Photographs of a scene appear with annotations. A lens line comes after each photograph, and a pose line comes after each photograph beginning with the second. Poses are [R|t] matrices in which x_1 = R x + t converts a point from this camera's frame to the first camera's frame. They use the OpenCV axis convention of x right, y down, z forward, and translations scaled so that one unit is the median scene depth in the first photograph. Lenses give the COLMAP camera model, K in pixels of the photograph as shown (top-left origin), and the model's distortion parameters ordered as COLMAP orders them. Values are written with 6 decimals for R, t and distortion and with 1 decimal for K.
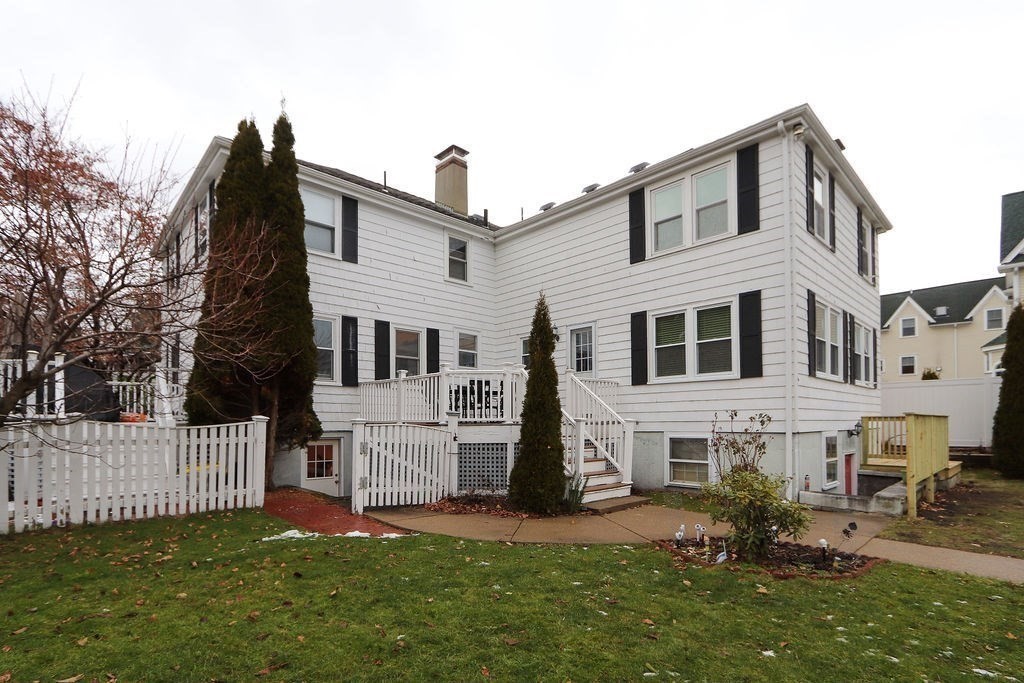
lens RADIAL K [[497.2, 0, 527.6], [0, 497.2, 416.1], [0, 0, 1]] dist [-0.015750, 0.000926]
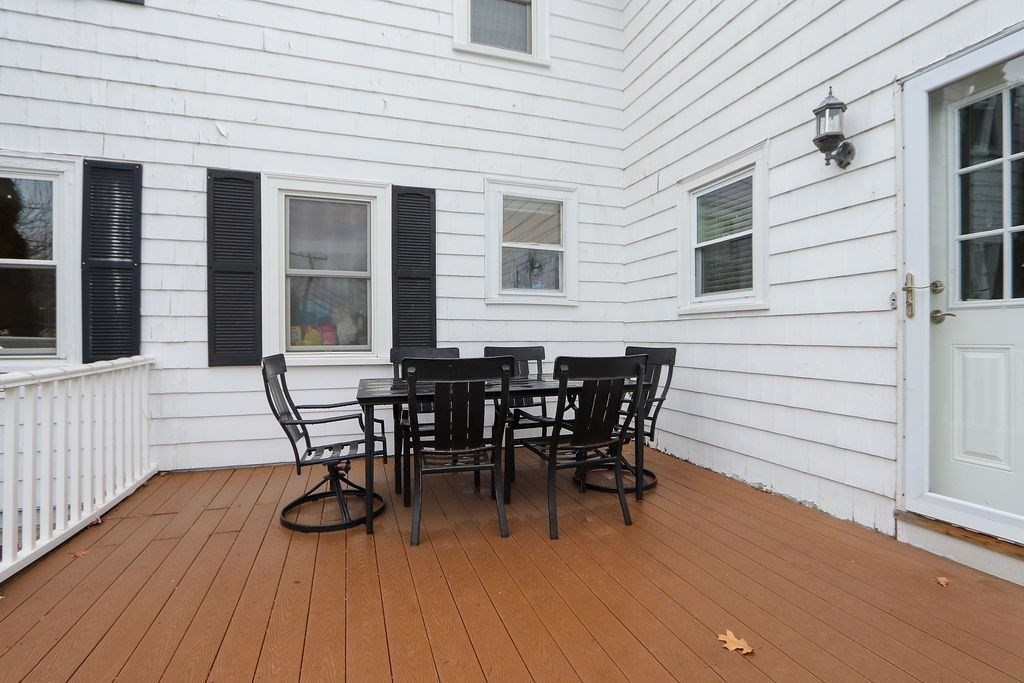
lens RADIAL K [[497.2, 0, 514.8], [0, 497.2, 335.2], [0, 0, 1]] dist [-0.015750, 0.000926]
pose [[0.896994, -0.000566, -0.442043, 0.029343], [0.004641, 0.999956, 0.008138, -0.081784], [0.442019, -0.009351, 0.896957, 0.785479]]
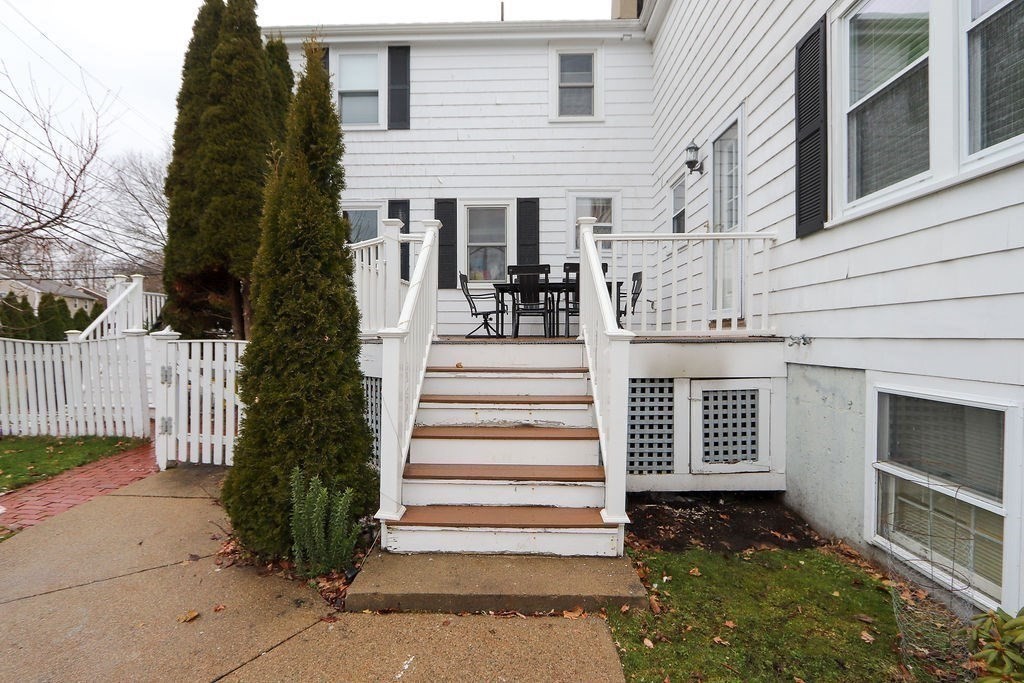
lens RADIAL K [[497.2, 0, 507.9], [0, 497.2, 339.0], [0, 0, 1]] dist [-0.015750, 0.000926]
pose [[0.689598, 0.008081, -0.724147, 0.308458], [0.006591, 0.999826, 0.017433, 0.004269], [0.724162, -0.016795, 0.689425, 0.558791]]
